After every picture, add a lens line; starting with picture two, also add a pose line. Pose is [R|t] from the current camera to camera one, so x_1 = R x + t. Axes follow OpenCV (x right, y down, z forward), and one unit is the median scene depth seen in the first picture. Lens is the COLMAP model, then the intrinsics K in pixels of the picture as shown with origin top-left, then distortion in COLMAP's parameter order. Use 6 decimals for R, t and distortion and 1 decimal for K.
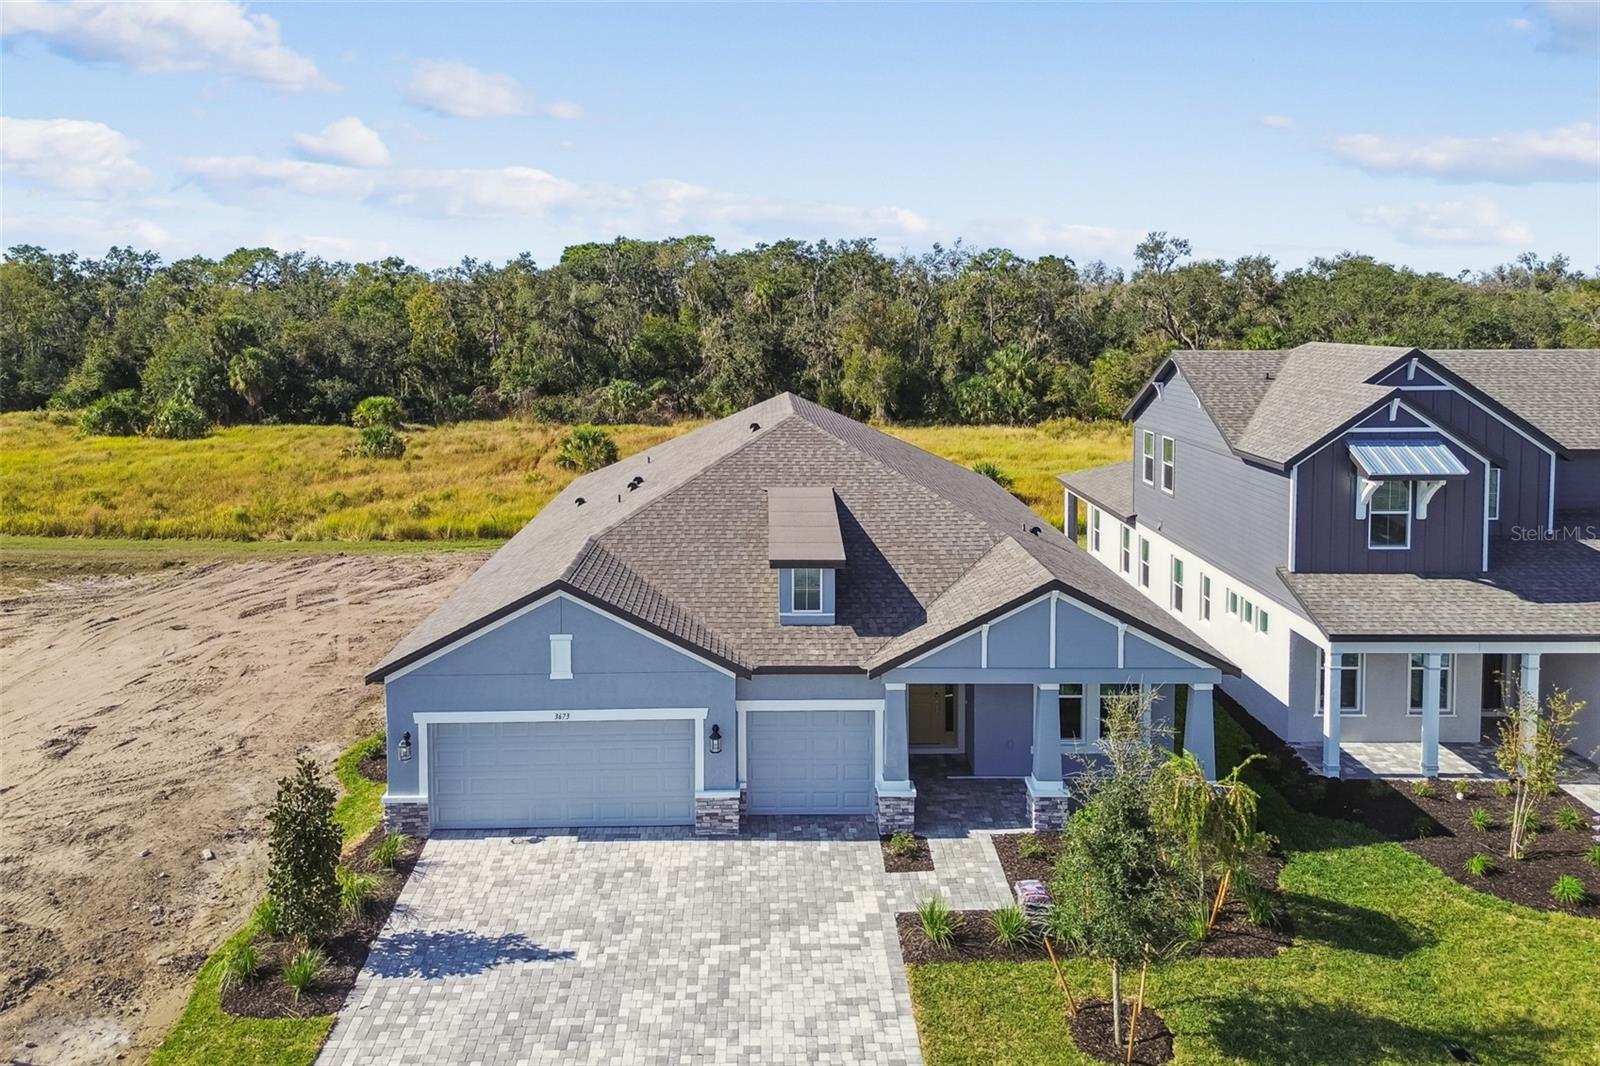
lens RADIAL K [[1160.0, 0, 788.8], [0, 1160.0, 424.8], [0, 0, 1]] dist [0.081850, -0.070536]
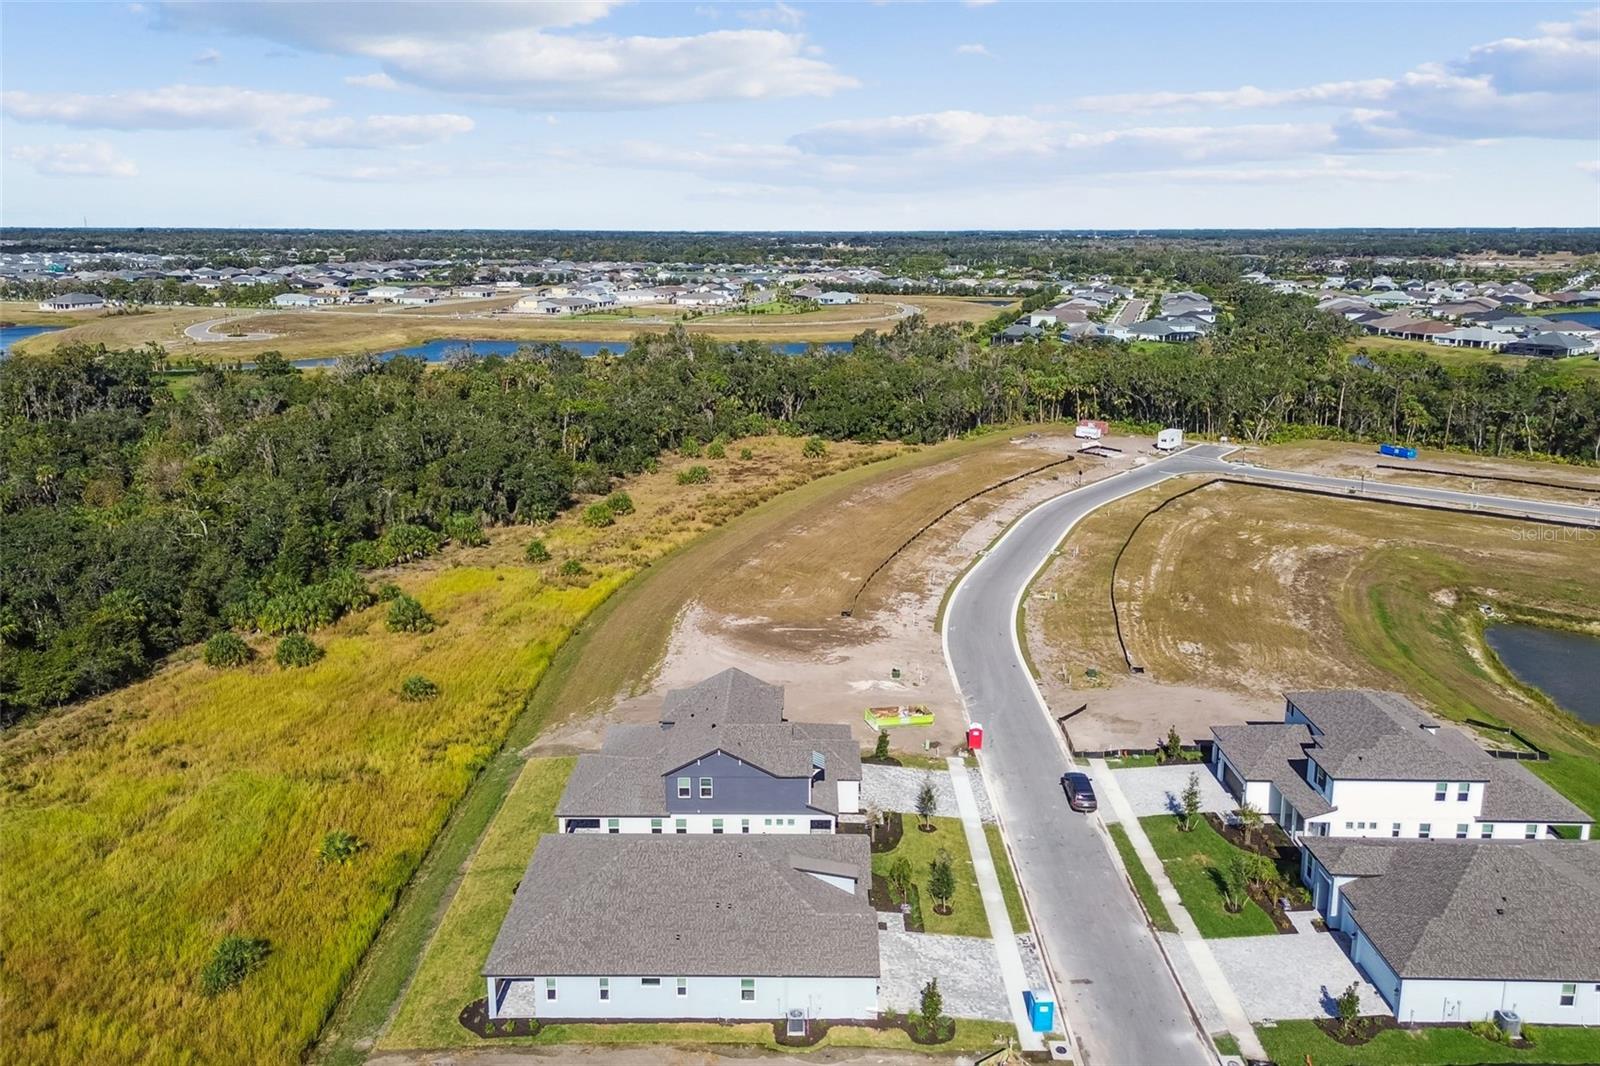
lens RADIAL K [[1158.5, 0, 800.4], [0, 1158.5, 421.2], [0, 0, 1]] dist [0.080672, -0.070699]
pose [[0.029322, -0.165853, 0.985714, -3.275560], [0.100454, 0.981635, 0.162179, -1.818357], [-0.994510, 0.094263, 0.045444, 0.901759]]
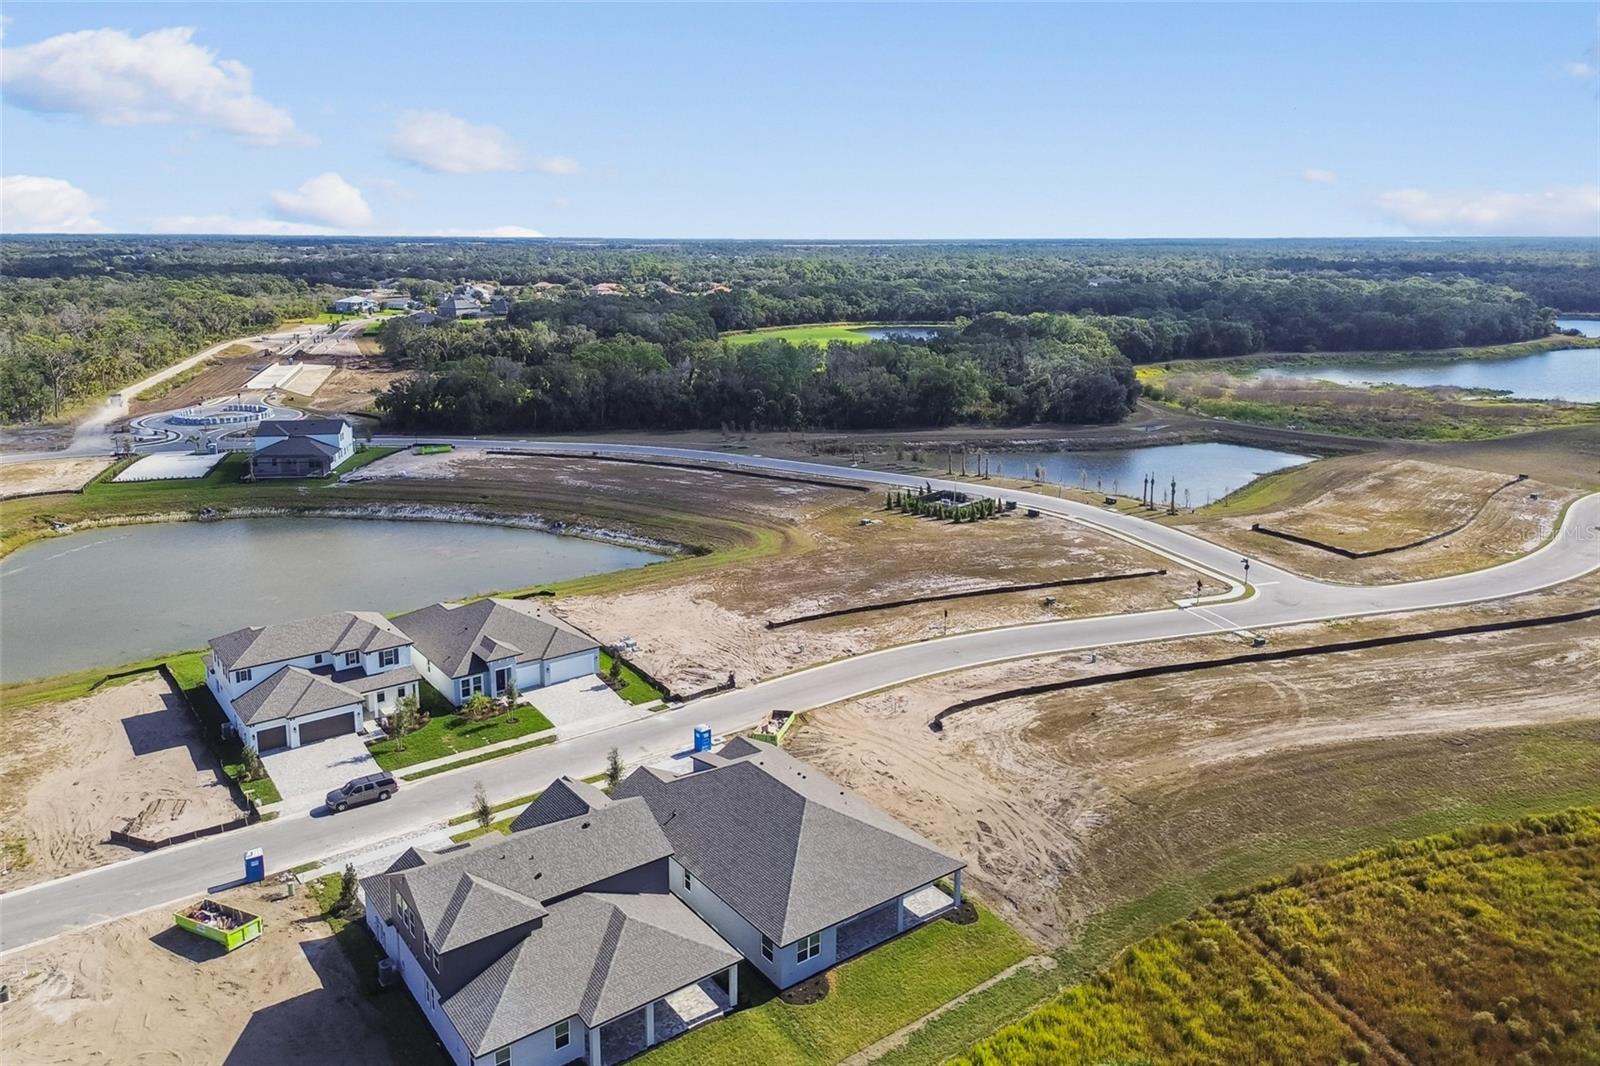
lens RADIAL K [[1147.4, 0, 799.3], [0, 1147.4, 439.3], [0, 0, 1]] dist [0.120737, -0.174814]
pose [[-0.817006, 0.099770, -0.567932, 2.043306], [-0.059101, 0.965242, 0.254586, -2.130515], [0.573592, 0.241564, -0.782712, 4.334739]]
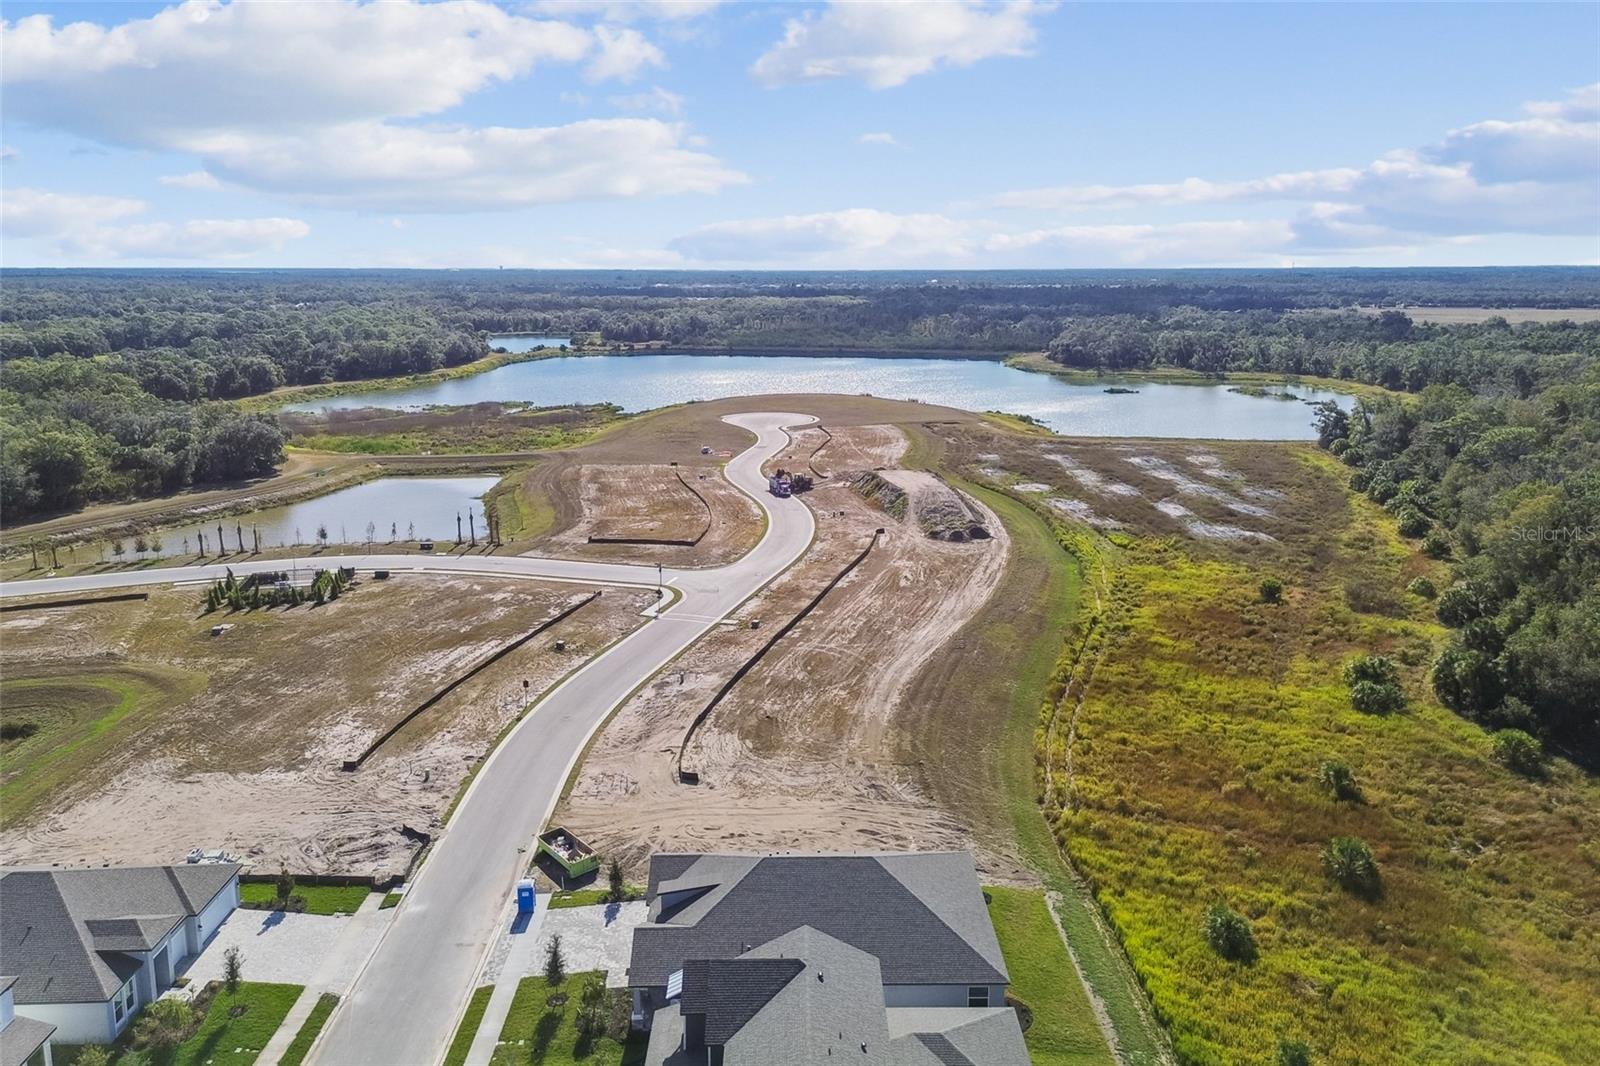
lens RADIAL K [[1123.3, 0, 793.0], [0, 1123.3, 503.1], [0, 0, 1]] dist [0.076214, -0.071920]
pose [[-0.016592, 0.206271, -0.978354, 3.240350], [-0.097133, 0.973528, 0.206901, -1.838196], [0.995133, 0.098464, 0.003883, 1.306993]]
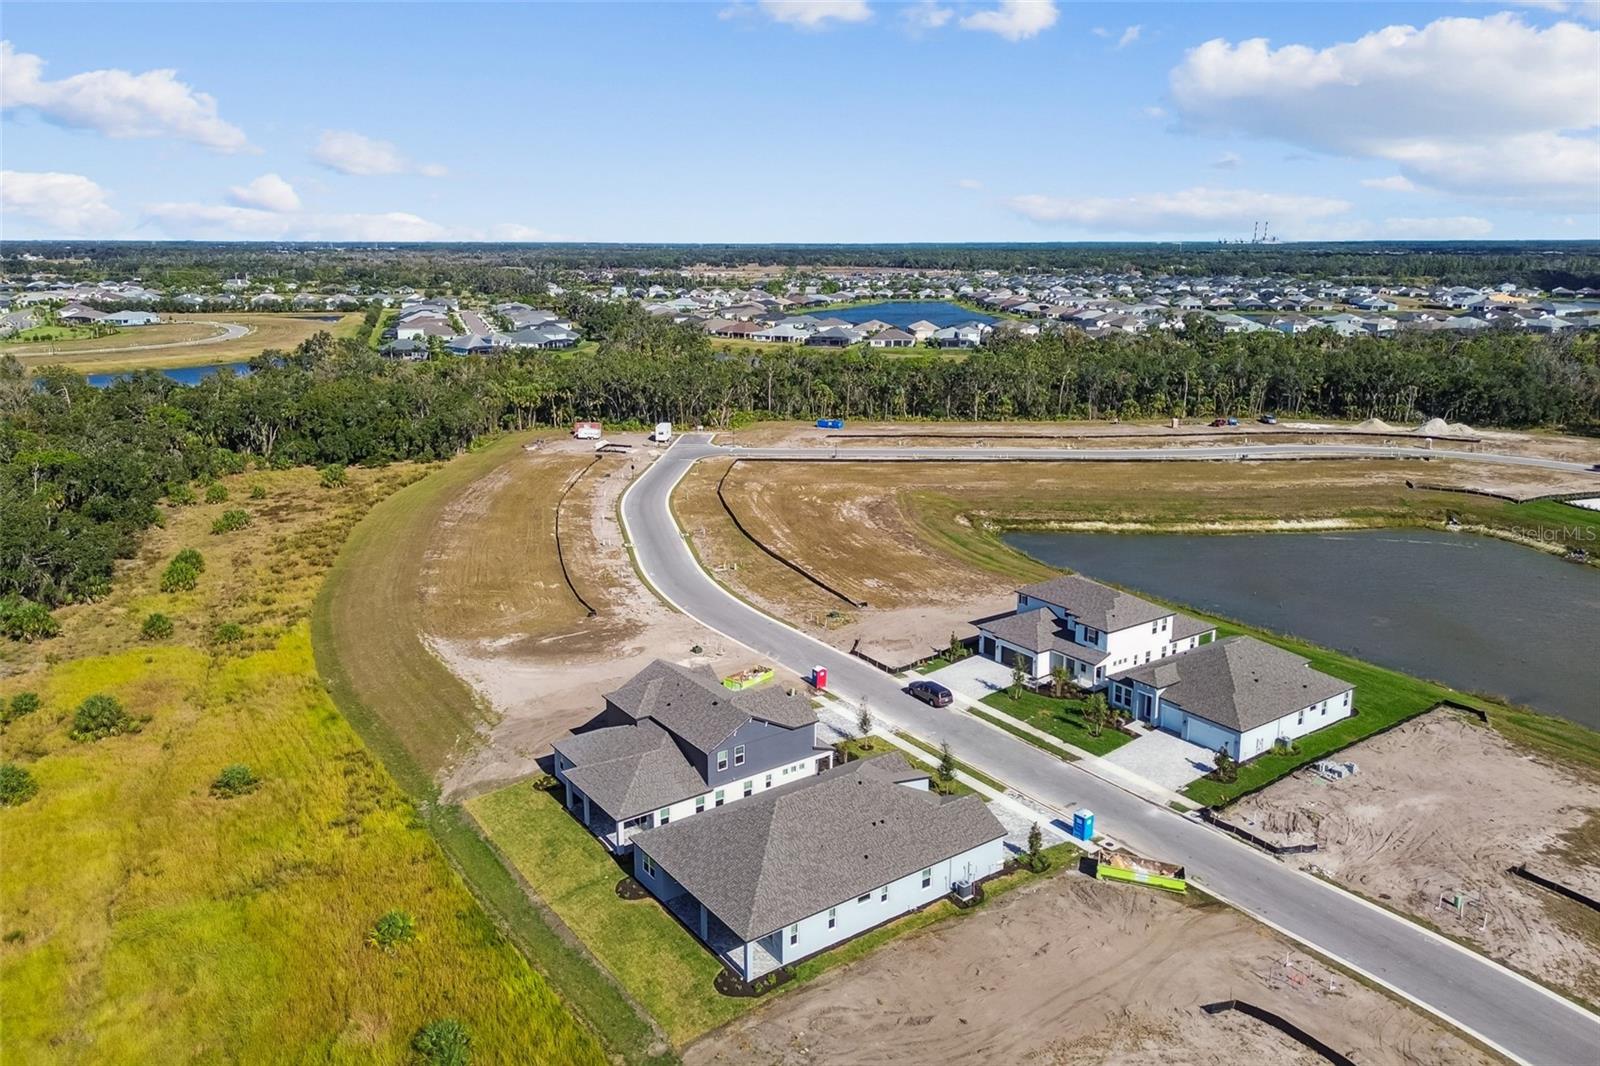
lens RADIAL K [[1147.4, 0, 799.3], [0, 1147.4, 439.3], [0, 0, 1]] dist [0.120737, -0.174814]
pose [[-0.568097, -0.141861, 0.810643, -3.029442], [0.080802, 0.970656, 0.226489, -2.092615], [-0.818985, 0.194169, -0.539964, 3.488988]]
